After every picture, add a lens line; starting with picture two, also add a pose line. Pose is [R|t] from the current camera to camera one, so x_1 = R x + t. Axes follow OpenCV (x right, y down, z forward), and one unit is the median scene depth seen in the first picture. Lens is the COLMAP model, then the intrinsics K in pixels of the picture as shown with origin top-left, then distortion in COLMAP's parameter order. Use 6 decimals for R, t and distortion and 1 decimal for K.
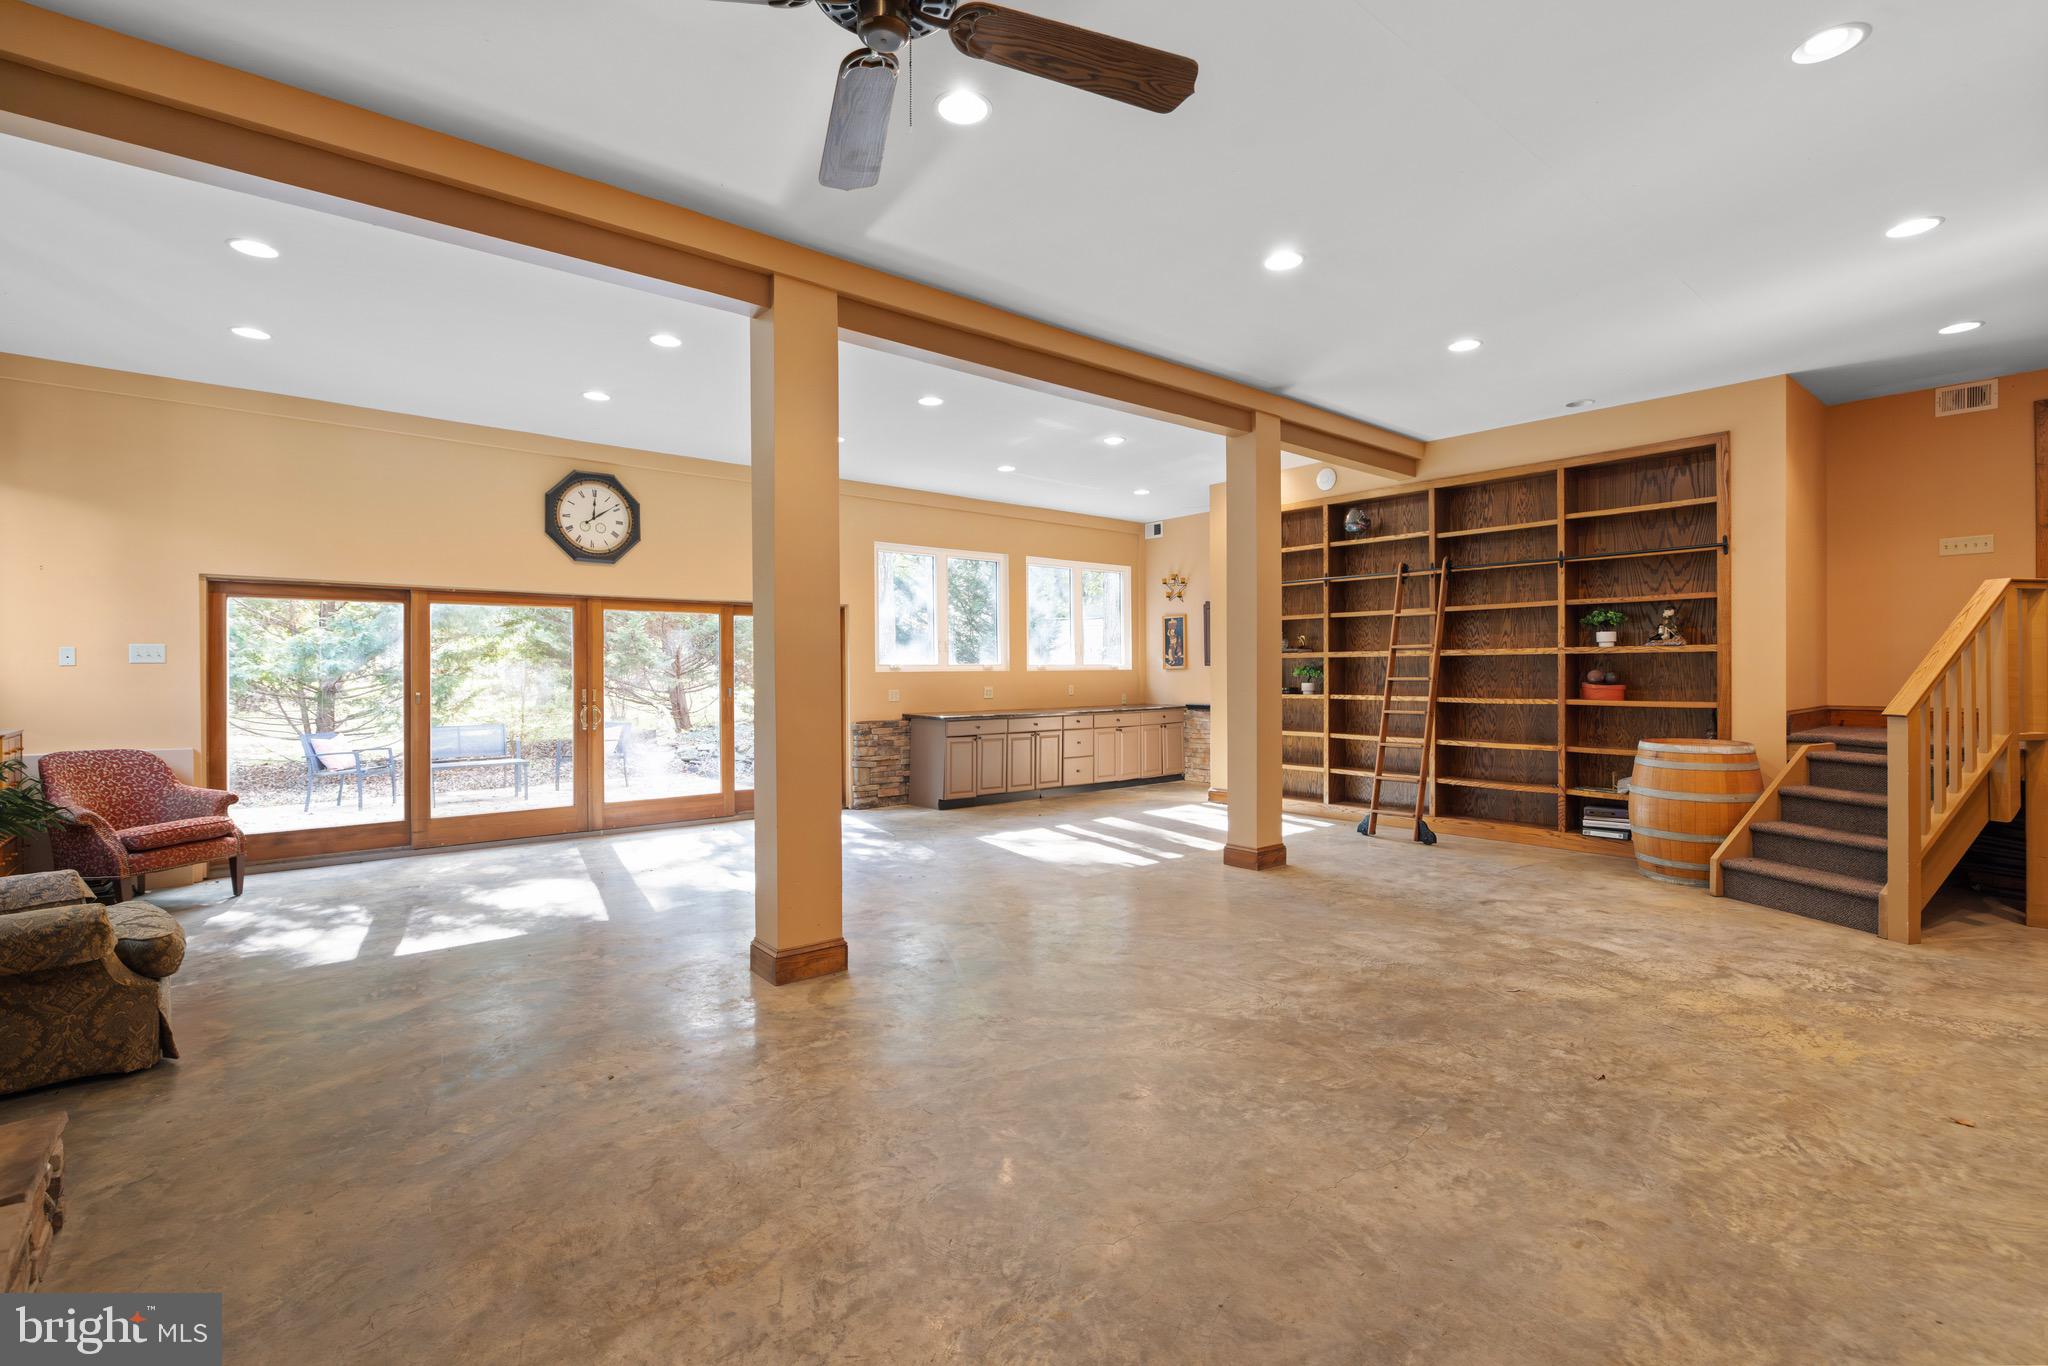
lens RADIAL K [[943.0, 0, 1024.0], [0, 943.0, 683.0], [0, 0, 1]] dist [-0.003302, 0.000759]
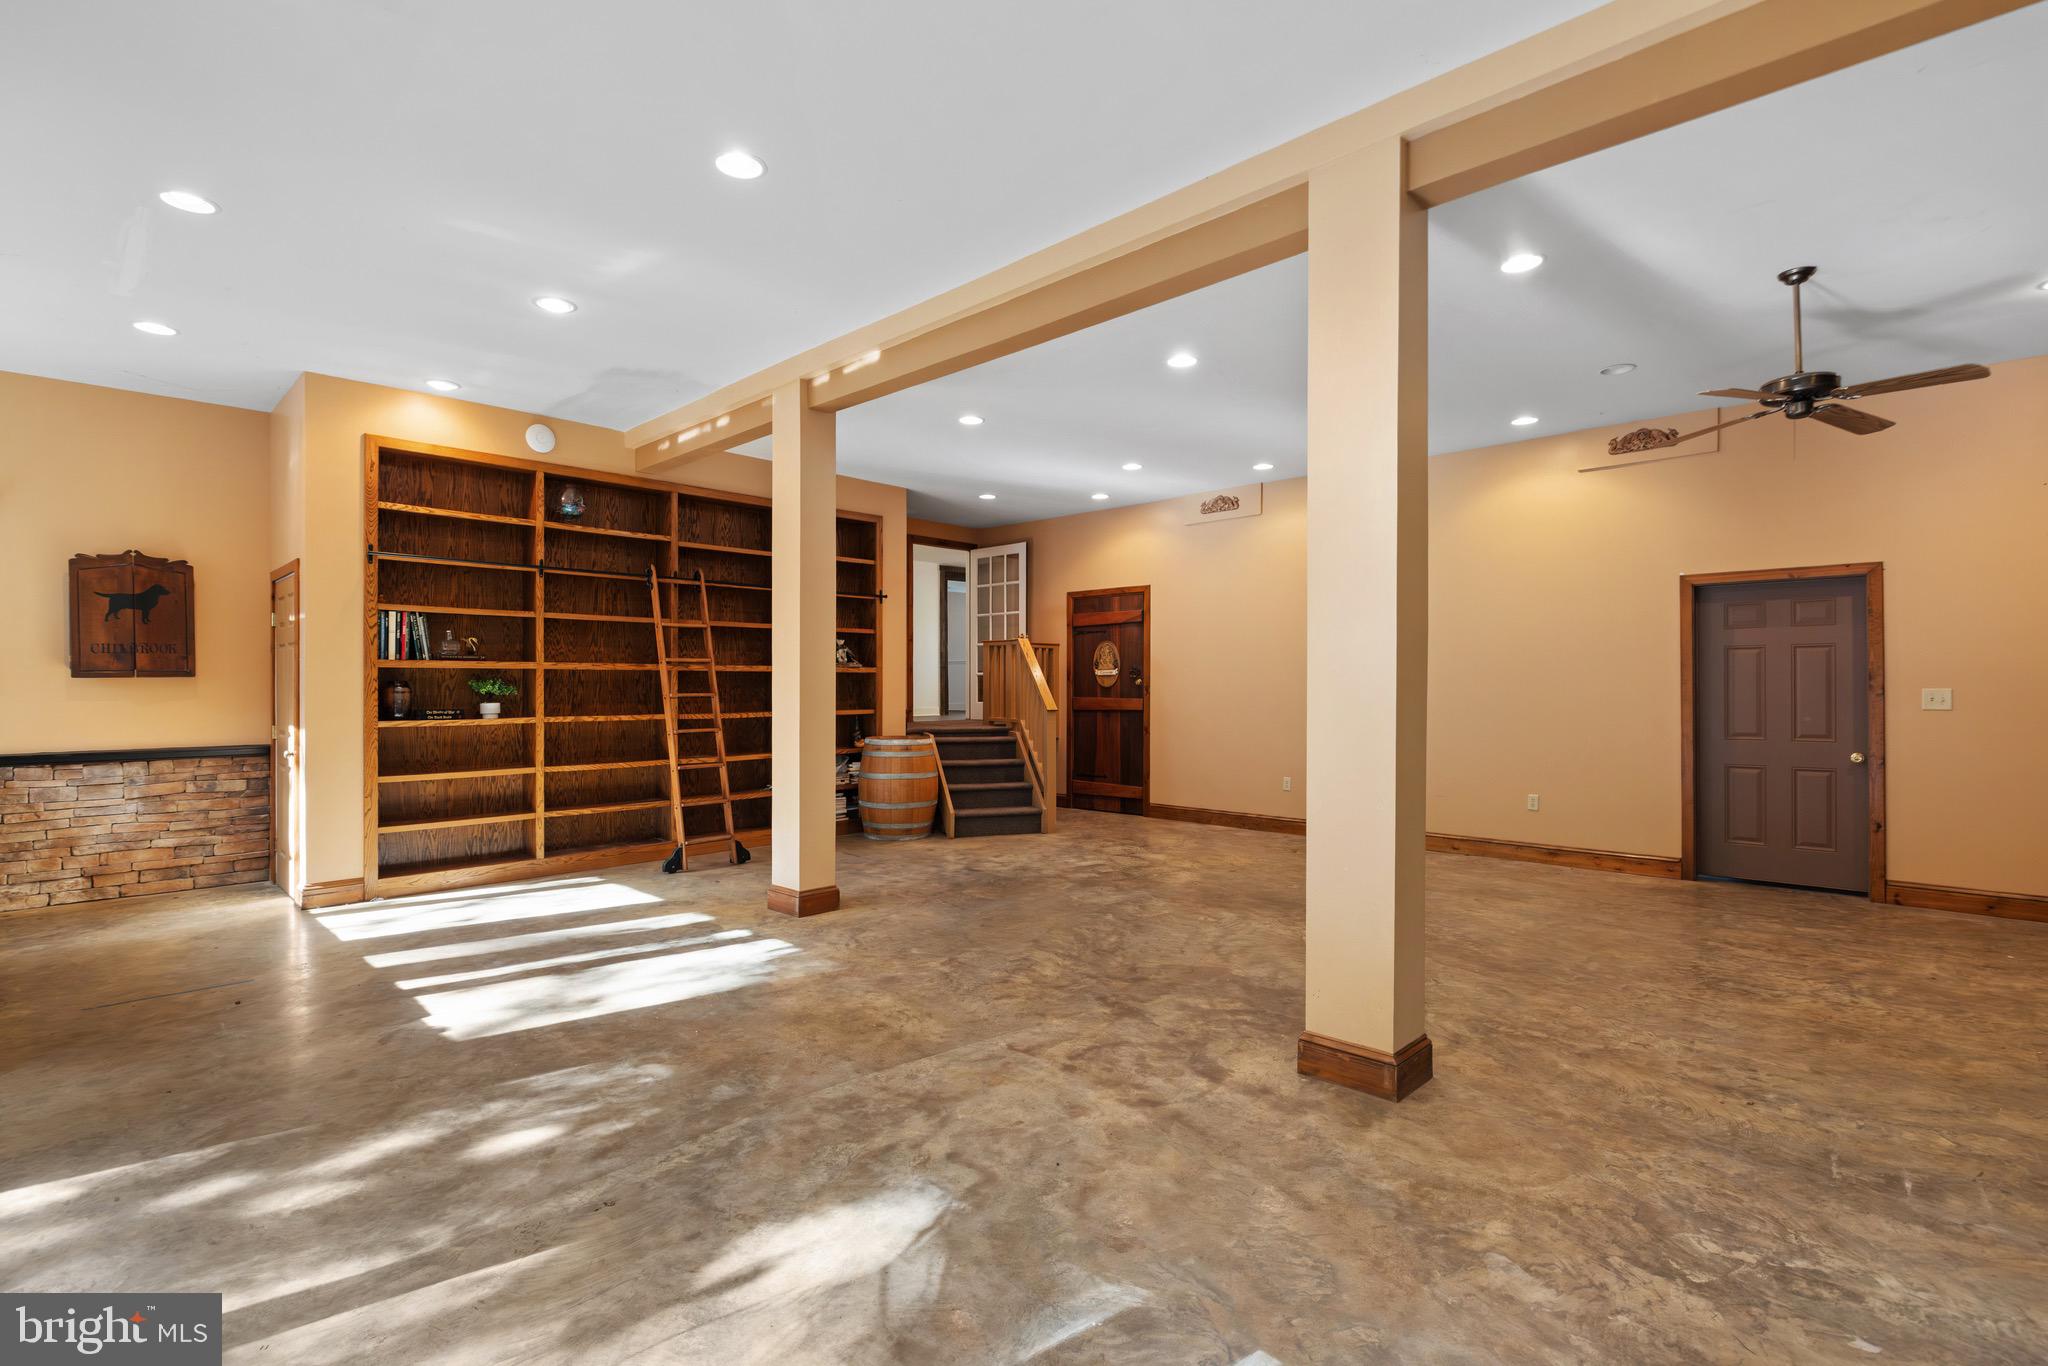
lens RADIAL K [[943.0, 0, 1024.0], [0, 943.0, 683.0], [0, 0, 1]] dist [-0.003302, 0.000759]
pose [[-0.125326, 0.008661, 0.992078, -0.915180], [0.015870, 0.999851, -0.006724, -0.007805], [-0.991989, 0.014902, -0.125445, 1.302515]]
